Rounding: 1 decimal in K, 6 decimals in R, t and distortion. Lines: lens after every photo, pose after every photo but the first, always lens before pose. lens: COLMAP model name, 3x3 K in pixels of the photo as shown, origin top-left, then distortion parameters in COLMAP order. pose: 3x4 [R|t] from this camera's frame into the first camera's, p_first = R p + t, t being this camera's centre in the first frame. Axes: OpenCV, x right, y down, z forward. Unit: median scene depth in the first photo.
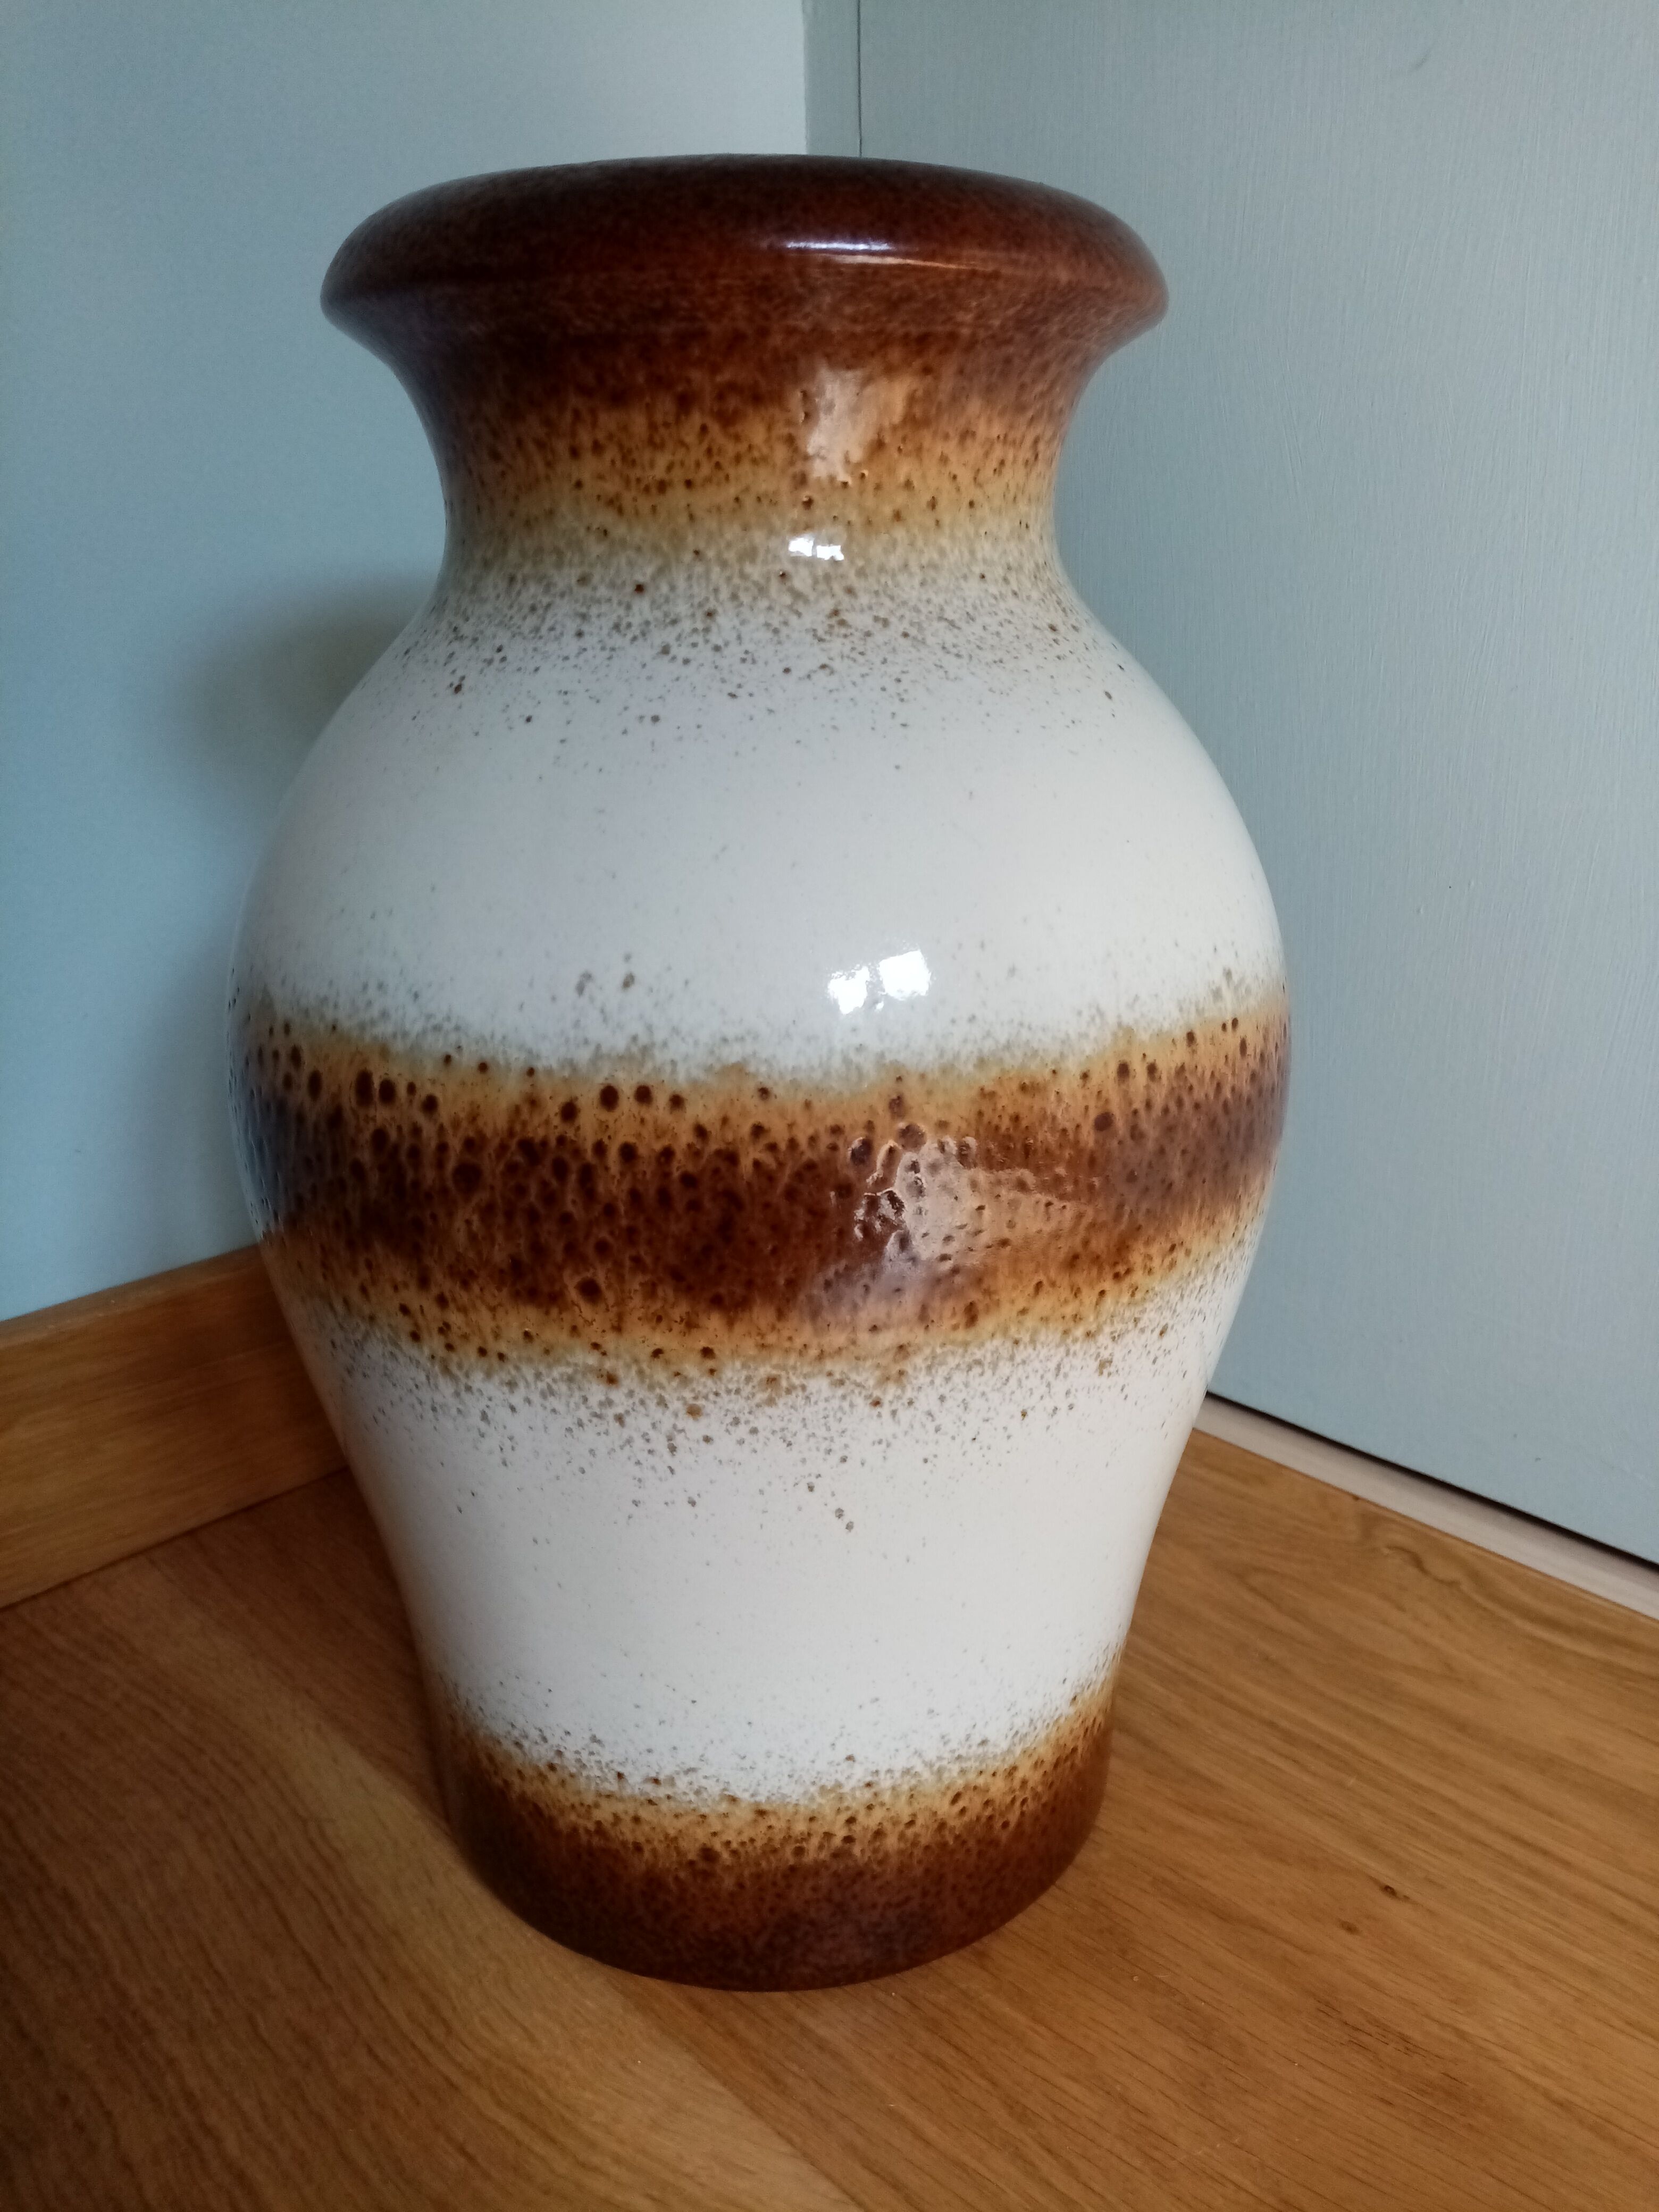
lens RADIAL K [[1670.7, 0, 829.5], [0, 1670.7, 1106.0], [0, 0, 1]] dist [0.120053, -0.231240]
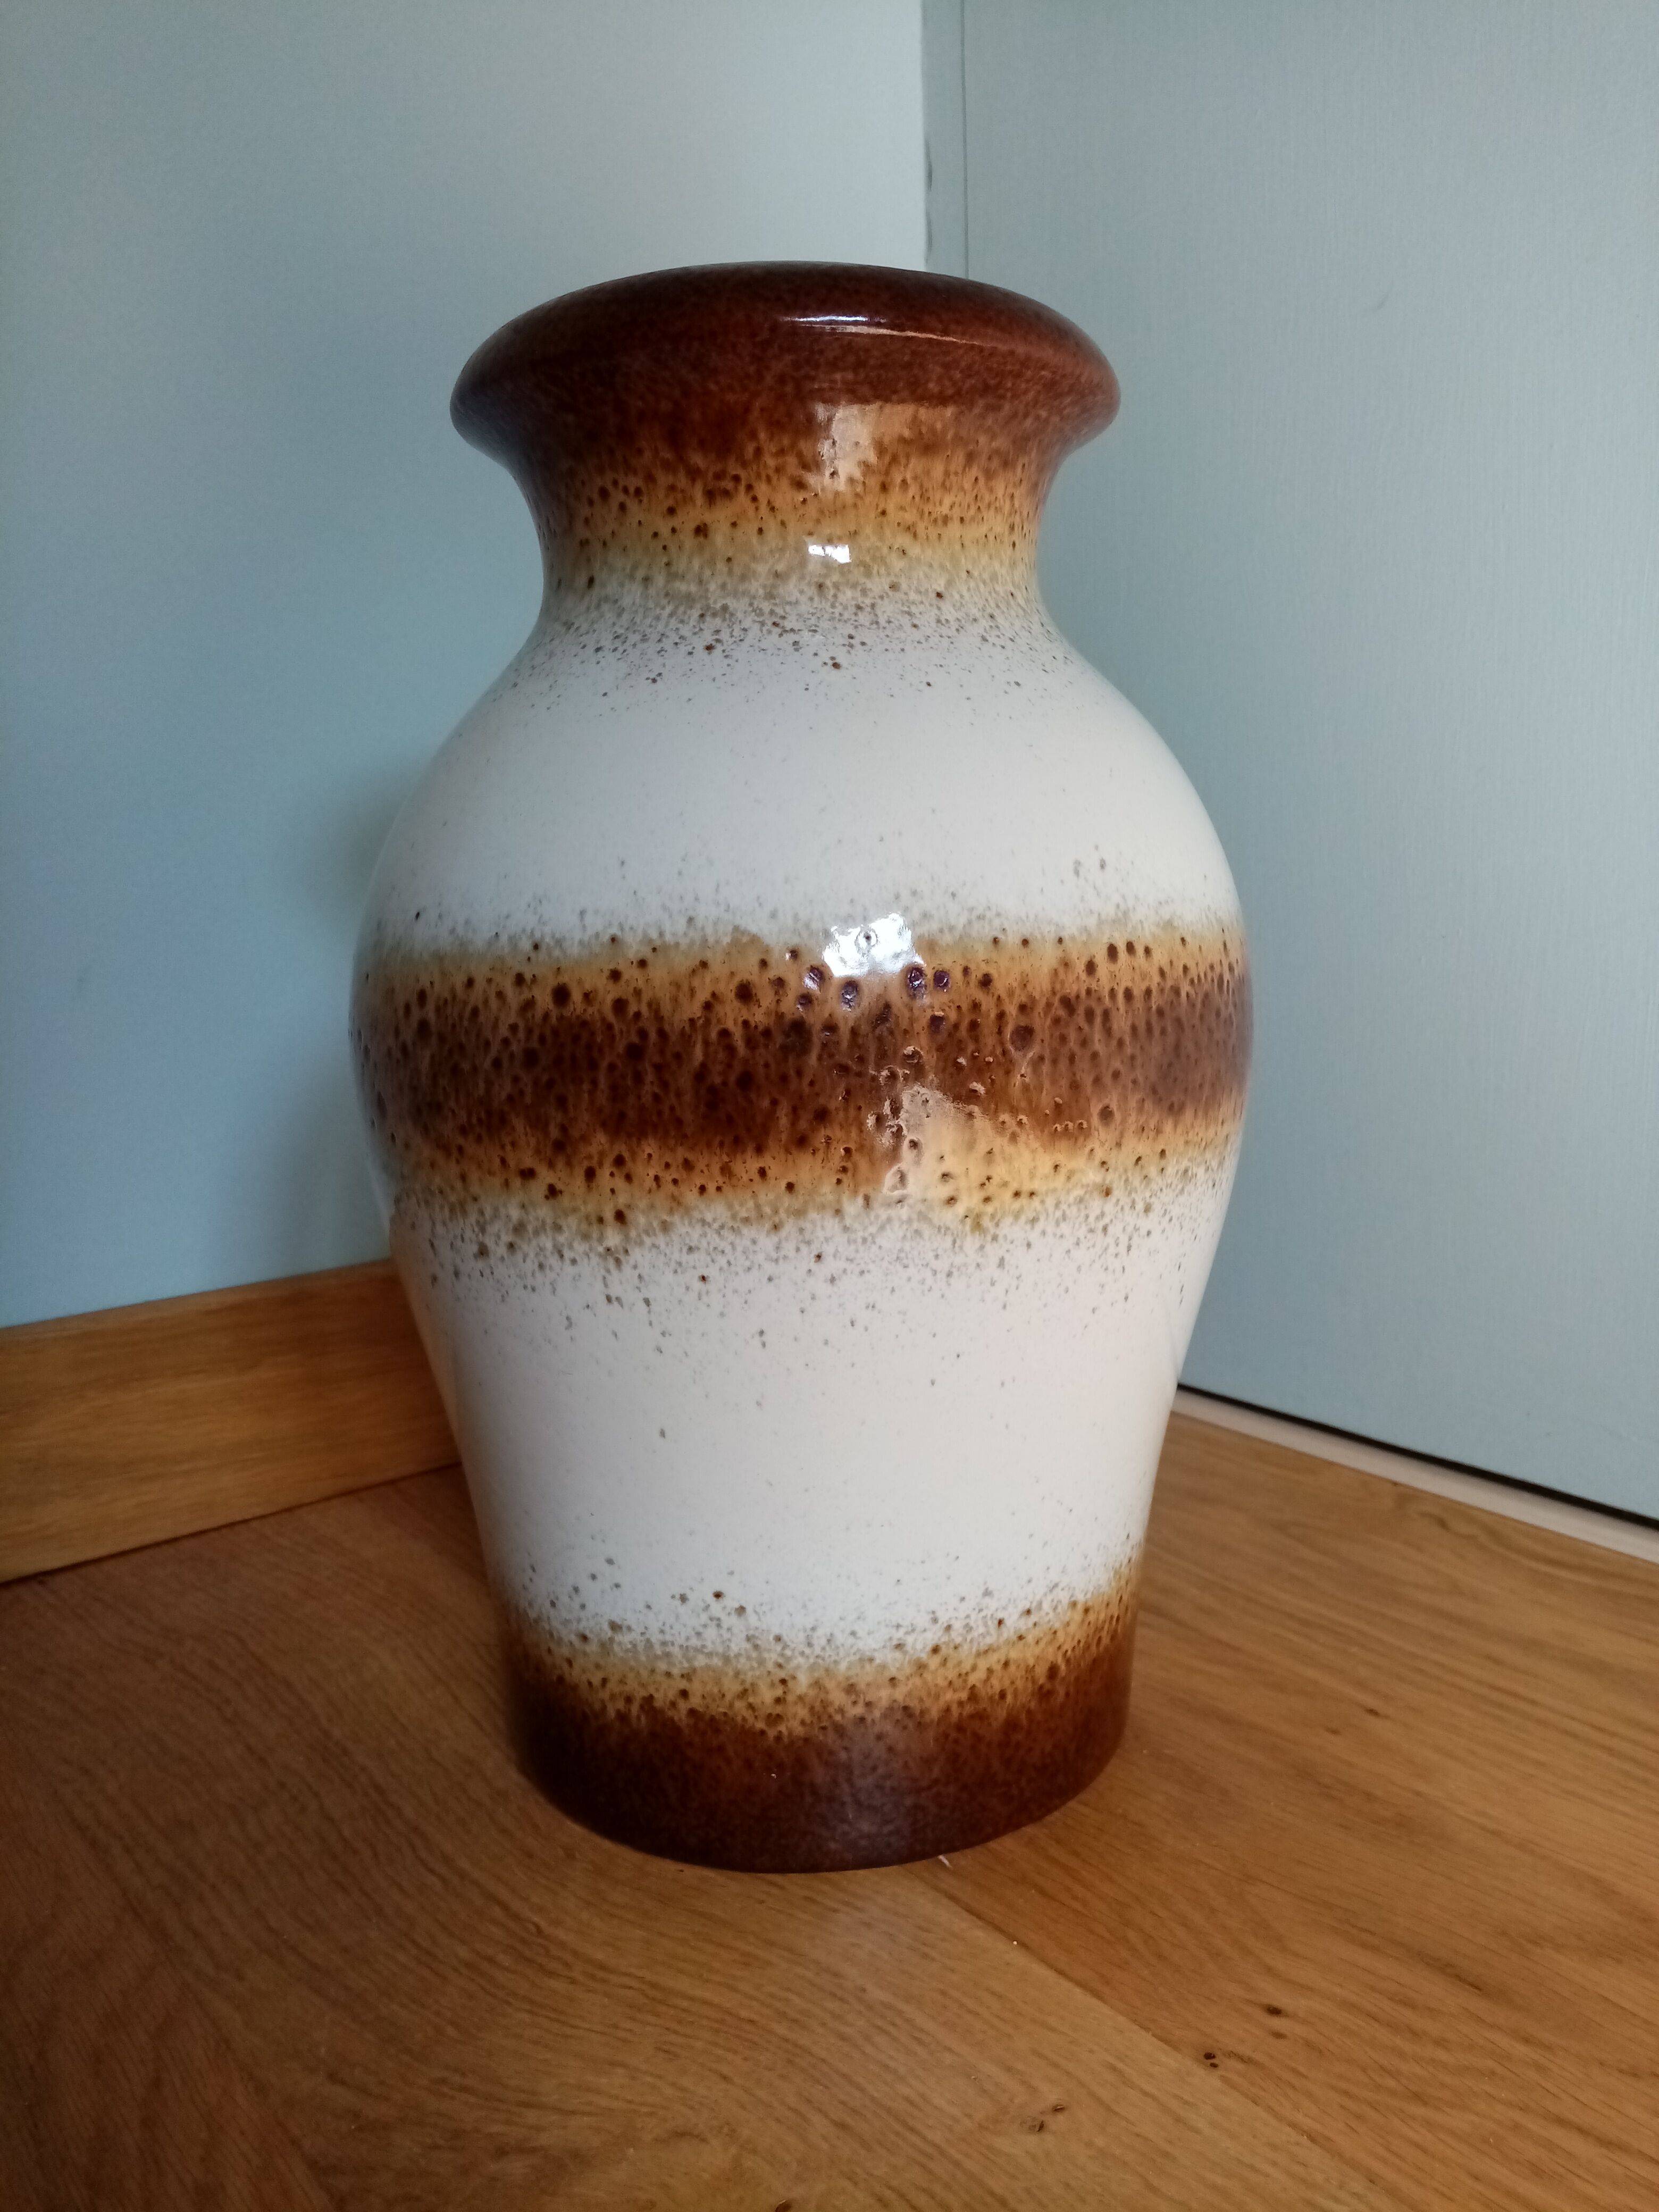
lens RADIAL K [[1670.7, 0, 829.5], [0, 1670.7, 1106.0], [0, 0, 1]] dist [0.120053, -0.231240]
pose [[0.695312, -0.121612, 0.708345, -1.162683], [0.243432, 0.967174, -0.072905, 0.143746], [-0.676227, 0.223125, 0.702092, 0.260048]]
